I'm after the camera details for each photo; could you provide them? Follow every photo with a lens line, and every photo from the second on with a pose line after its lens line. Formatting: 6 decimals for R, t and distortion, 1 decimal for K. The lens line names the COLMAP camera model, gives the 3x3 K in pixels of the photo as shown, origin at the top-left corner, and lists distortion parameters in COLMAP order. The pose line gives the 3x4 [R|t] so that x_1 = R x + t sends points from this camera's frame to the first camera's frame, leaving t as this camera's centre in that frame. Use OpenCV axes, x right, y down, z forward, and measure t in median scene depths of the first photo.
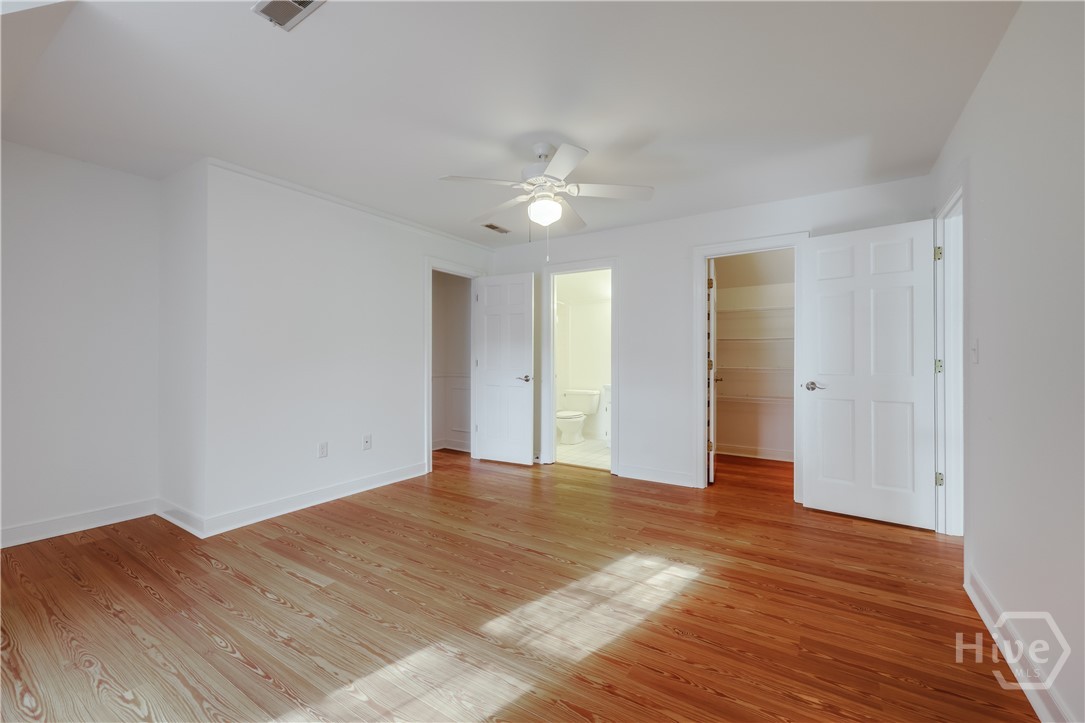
lens RADIAL K [[446.5, 0, 544.1], [0, 446.5, 360.0], [0, 0, 1]] dist [0.000168, 0.000508]
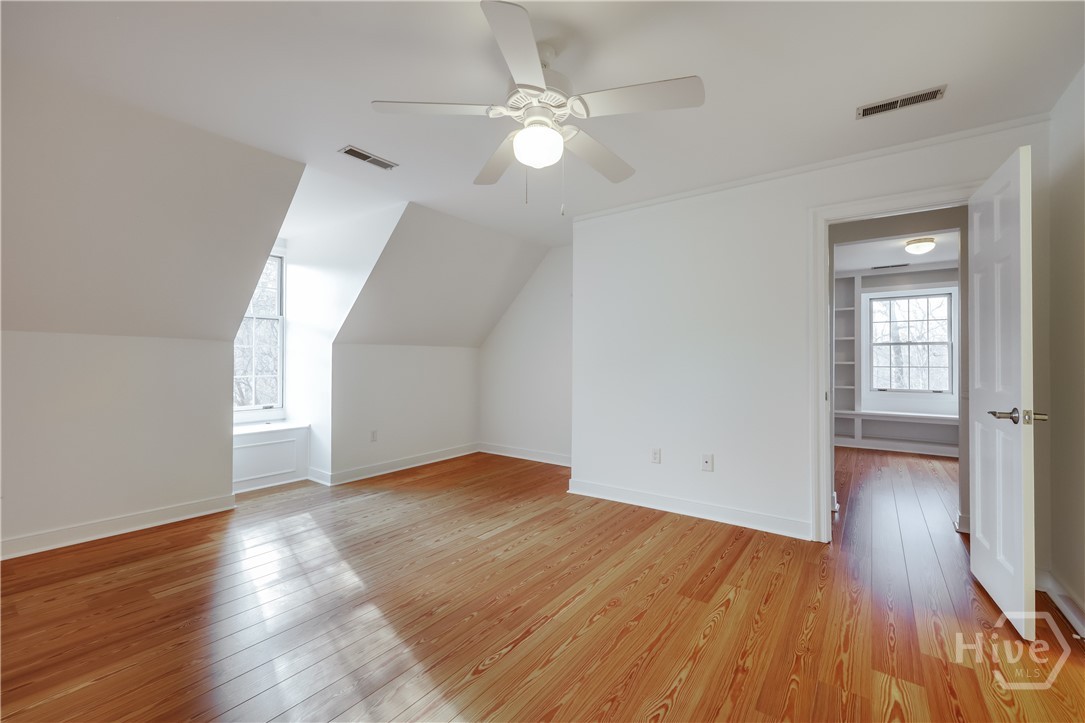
lens RADIAL K [[446.5, 0, 544.4], [0, 446.5, 360.2], [0, 0, 1]] dist [0.000168, 0.000508]
pose [[-0.050978, -0.007139, -0.998674, 0.660668], [-0.006502, 0.999956, -0.006817, -0.004852], [0.998679, 0.006146, -0.051022, 1.027486]]
